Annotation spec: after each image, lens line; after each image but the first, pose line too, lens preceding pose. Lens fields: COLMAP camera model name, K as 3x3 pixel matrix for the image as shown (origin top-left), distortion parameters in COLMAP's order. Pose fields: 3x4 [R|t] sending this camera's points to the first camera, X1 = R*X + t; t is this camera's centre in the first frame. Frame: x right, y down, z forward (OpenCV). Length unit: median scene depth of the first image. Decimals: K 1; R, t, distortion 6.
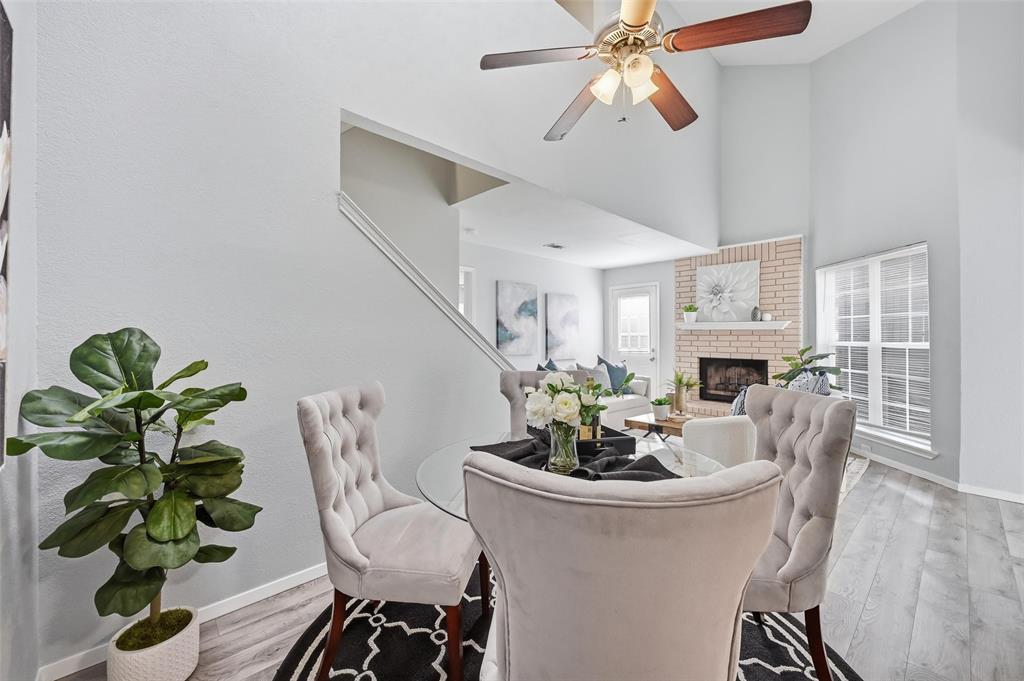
lens RADIAL K [[408.8, 0, 513.4], [0, 408.8, 338.6], [0, 0, 1]] dist [-0.003286, 0.001236]
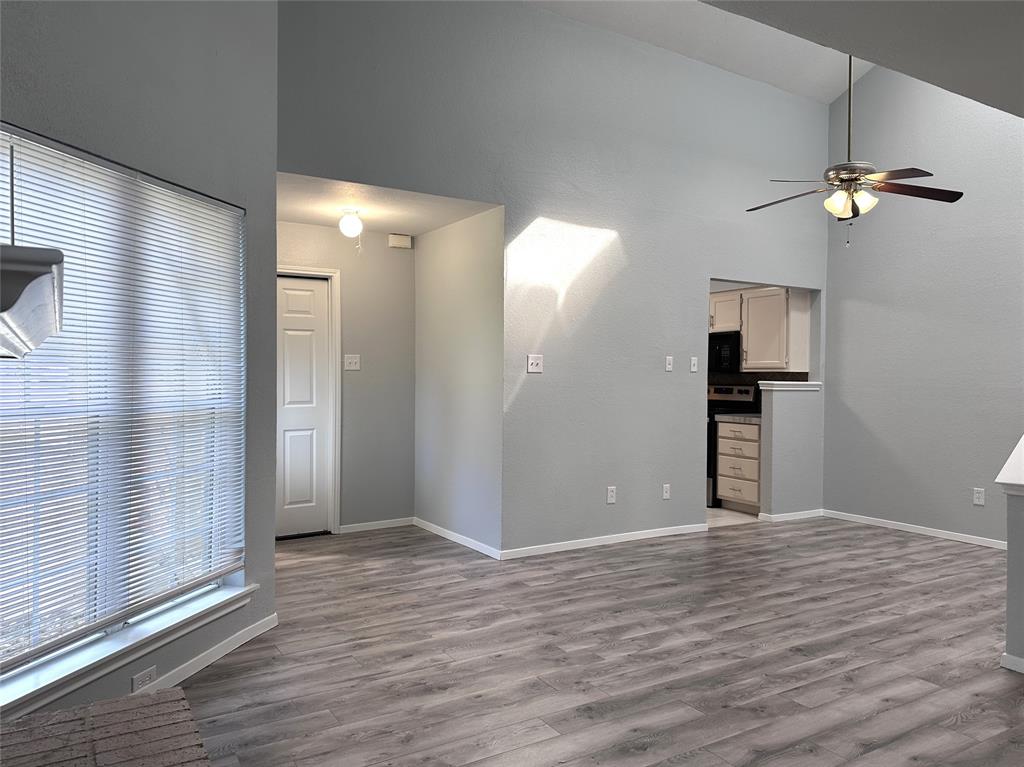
lens RADIAL K [[720.6, 0, 517.8], [0, 720.6, 400.8], [0, 0, 1]] dist [0.050639, -0.066042]
pose [[-0.979788, -0.012316, 0.199658, 0.575544], [-0.003480, 0.999001, 0.044548, -0.036104], [-0.200007, 0.042953, -0.978852, 2.365949]]
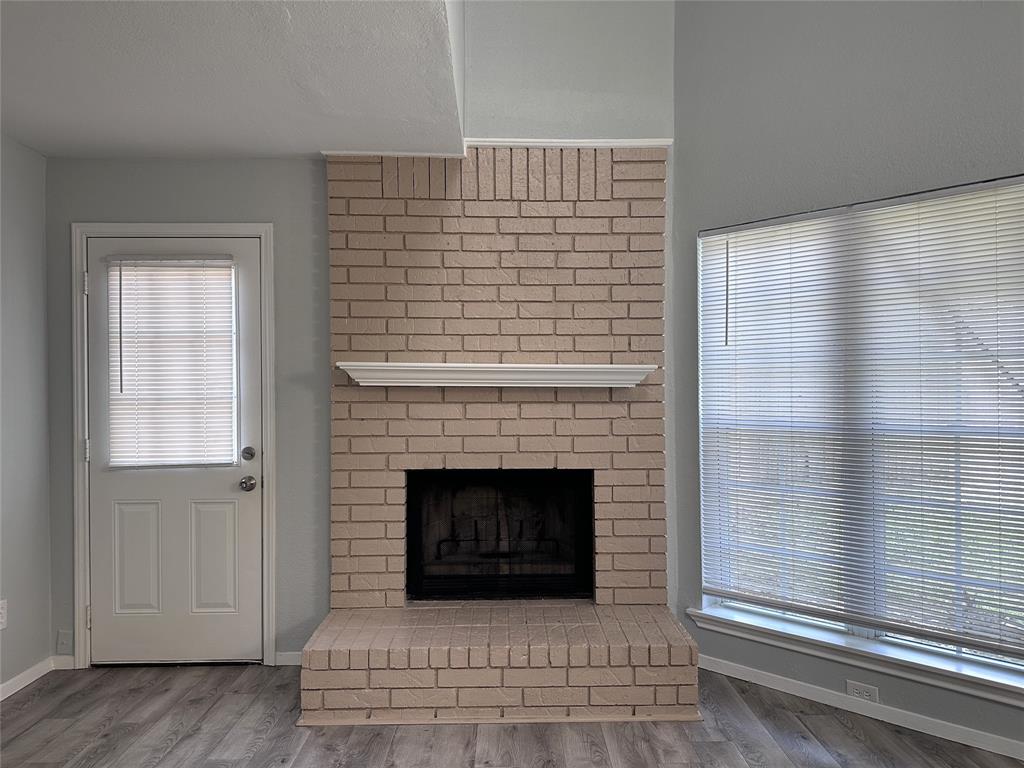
lens RADIAL K [[720.6, 0, 517.5], [0, 720.6, 379.4], [0, 0, 1]] dist [0.050639, -0.066042]
pose [[0.653357, 0.002845, 0.757044, 0.163549], [0.006208, 0.999939, -0.009115, -0.043671], [-0.757024, 0.010655, 0.653300, 1.174158]]
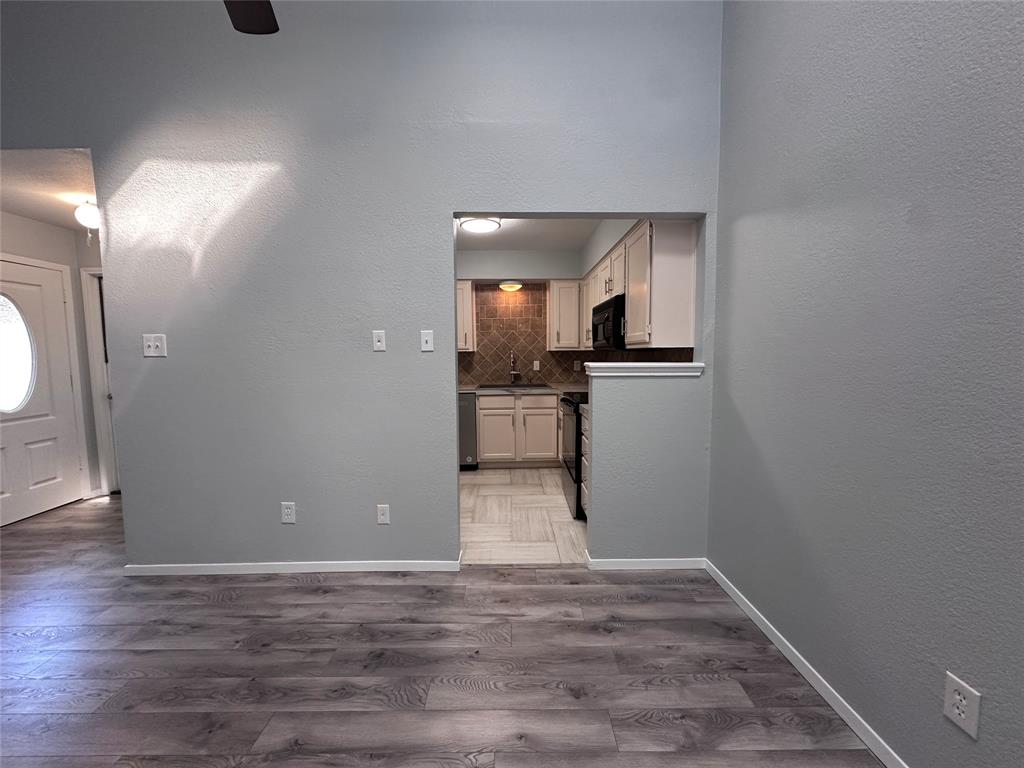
lens RADIAL K [[417.0, 0, 518.0], [0, 417.0, 382.9], [0, 0, 1]] dist [0.002171, -0.000840]
pose [[-0.741107, -0.044186, 0.669932, -0.218227], [0.013185, 0.996682, 0.080322, -0.028413], [-0.671258, 0.068360, -0.738065, 0.713390]]
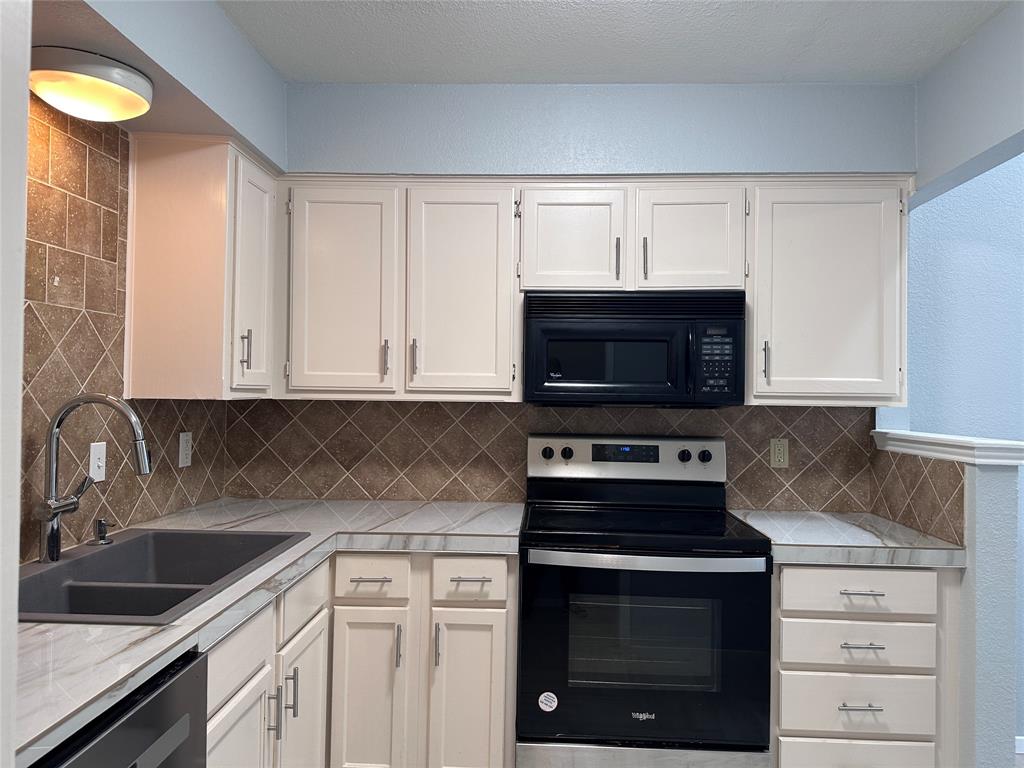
lens RADIAL K [[720.6, 0, 526.5], [0, 720.6, 380.7], [0, 0, 1]] dist [0.050639, -0.066042]
pose [[-0.709750, -0.021561, -0.704123, 1.156825], [-0.022264, 0.999719, -0.008170, -0.043354], [0.704101, 0.009878, -0.710031, 0.148653]]
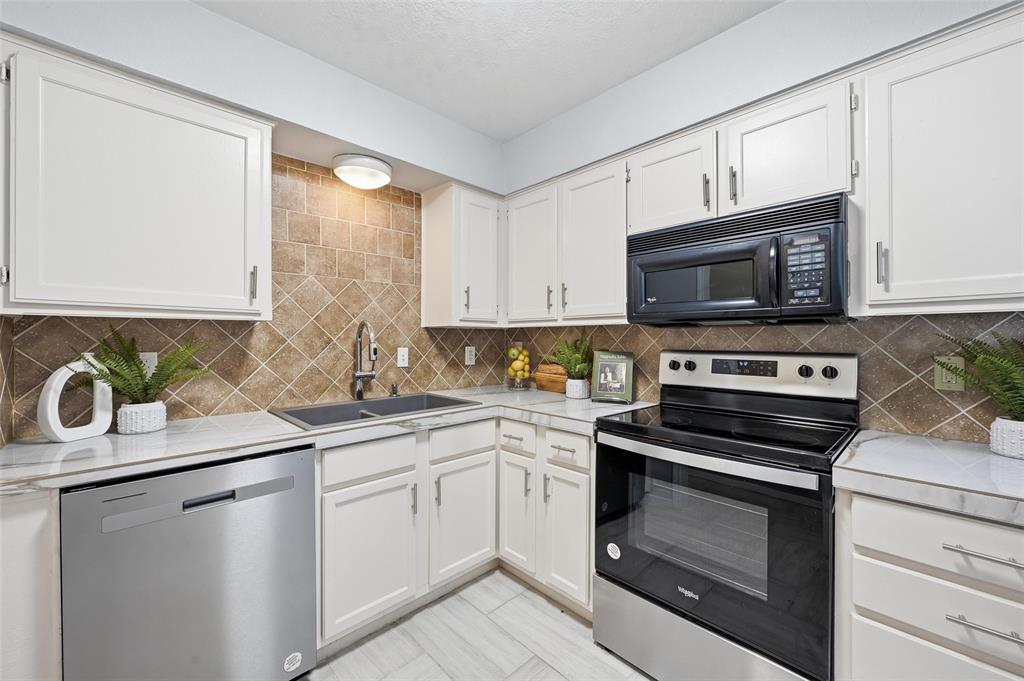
lens RADIAL K [[408.8, 0, 510.7], [0, 408.8, 338.9], [0, 0, 1]] dist [-0.003286, 0.001236]
pose [[-0.999993, -0.002818, -0.002385, 0.719254], [-0.002837, 0.999965, 0.007901, -0.002269], [0.002362, 0.007908, -0.999966, 0.168652]]
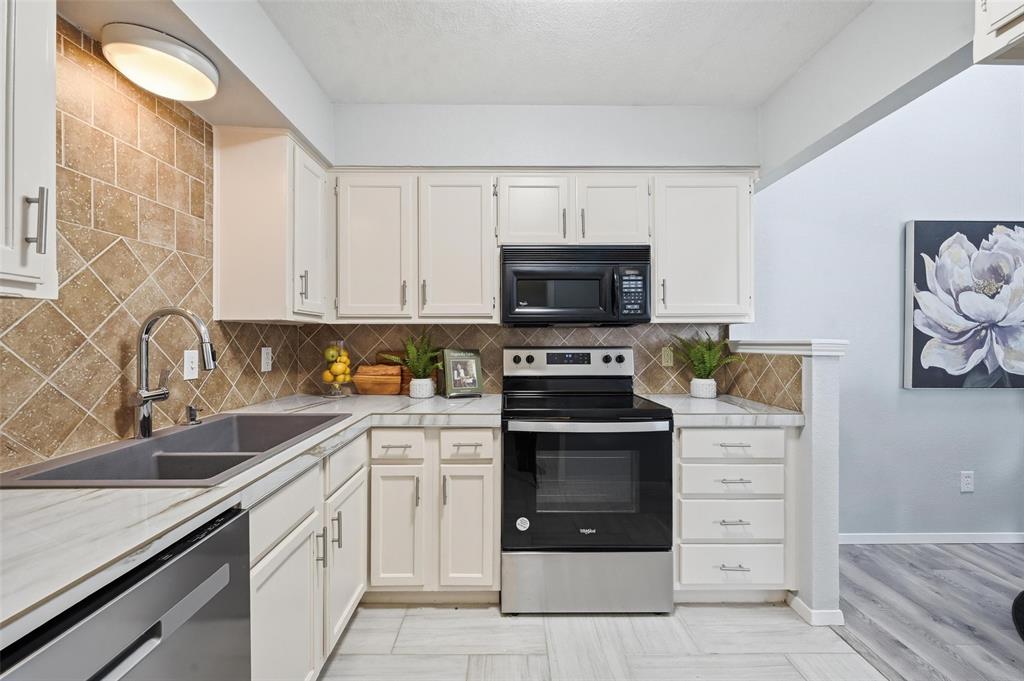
lens RADIAL K [[408.8, 0, 511.5], [0, 408.8, 339.7], [0, 0, 1]] dist [-0.003286, 0.001236]
pose [[-0.676108, -0.000113, -0.736802, 1.059750], [-0.006648, 0.999960, 0.005946, 0.002529], [0.736772, 0.008918, -0.676082, 0.023915]]
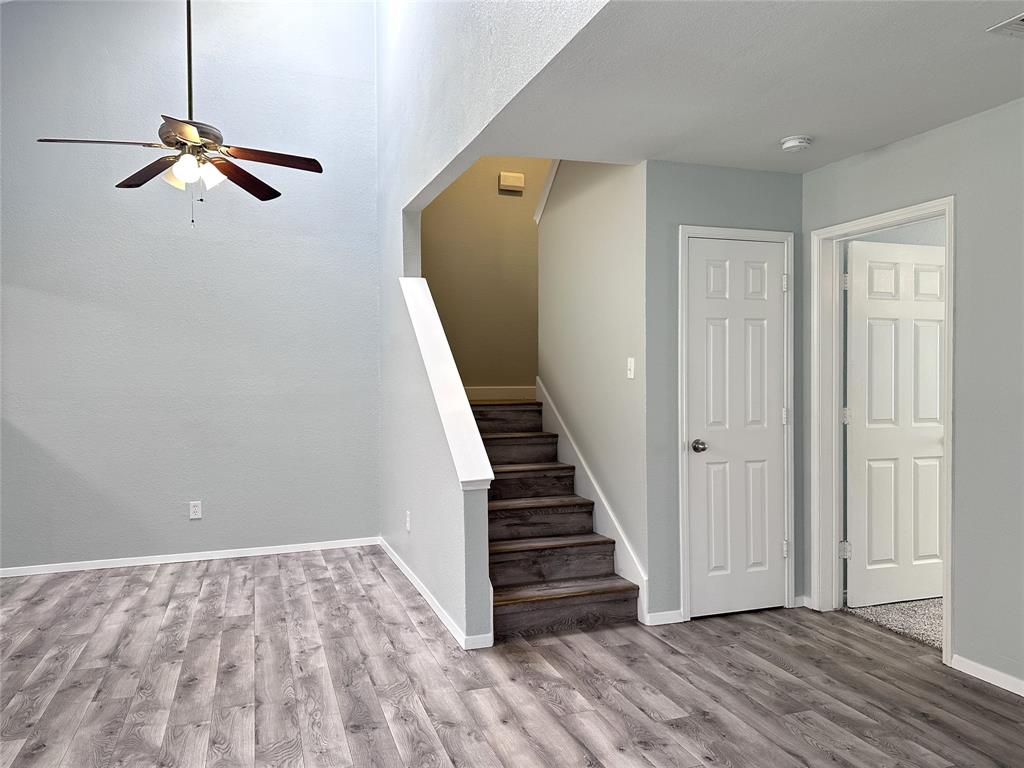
lens RADIAL K [[752.6, 0, 498.2], [0, 752.6, 373.3], [0, 0, 1]] dist [0.032344, -0.038301]
pose [[-0.413896, 0.003822, -0.910316, 1.193219], [0.005200, 0.999985, 0.001834, -0.041511], [0.910309, -0.003975, -0.413909, 1.694968]]
